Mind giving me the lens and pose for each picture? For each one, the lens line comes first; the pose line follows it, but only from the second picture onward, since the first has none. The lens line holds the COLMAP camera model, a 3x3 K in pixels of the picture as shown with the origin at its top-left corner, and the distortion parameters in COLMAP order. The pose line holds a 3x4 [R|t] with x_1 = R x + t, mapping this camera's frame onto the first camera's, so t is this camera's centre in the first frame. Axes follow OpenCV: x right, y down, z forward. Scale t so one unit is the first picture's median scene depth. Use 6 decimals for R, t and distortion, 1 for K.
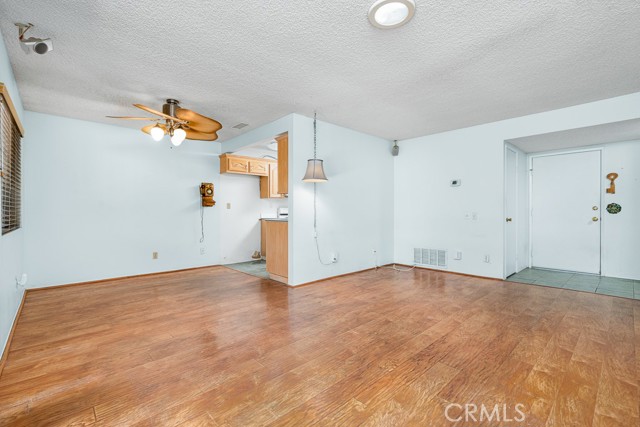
lens RADIAL K [[287.4, 0, 320.4], [0, 287.4, 212.5], [0, 0, 1]] dist [-0.002243, -0.000942]
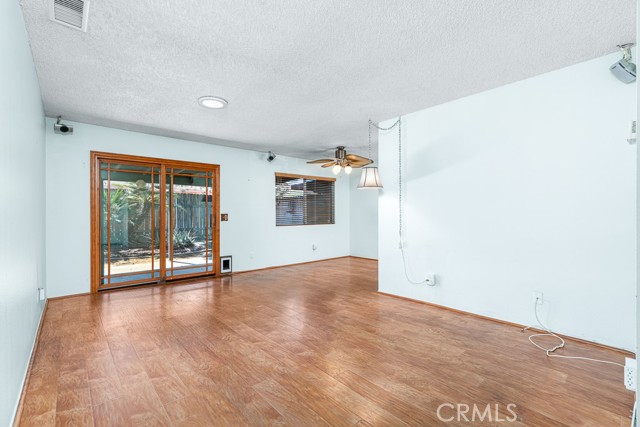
lens RADIAL K [[287.4, 0, 319.7], [0, 287.4, 214.4], [0, 0, 1]] dist [-0.002243, -0.000942]
pose [[-0.030531, 0.003158, -0.999529, 1.291558], [0.007891, 0.999965, 0.002919, -0.030184], [0.999503, -0.007798, -0.030555, 1.140503]]
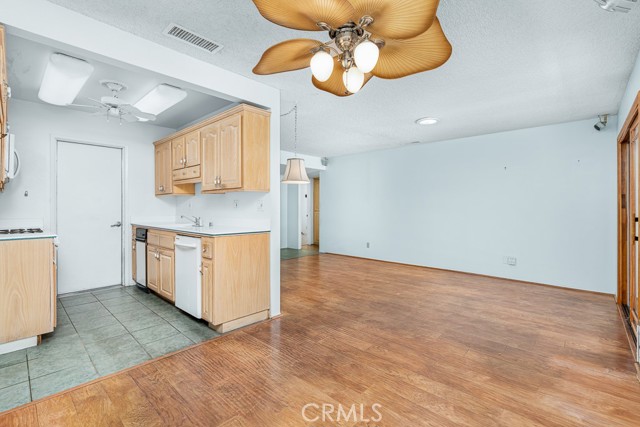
lens RADIAL K [[287.4, 0, 322.0], [0, 287.4, 211.2], [0, 0, 1]] dist [-0.002243, -0.000942]
pose [[-0.076451, -0.003545, 0.997067, -1.205819], [-0.002876, 0.999990, 0.003335, -0.034381], [-0.997069, -0.002612, -0.076461, 1.309094]]
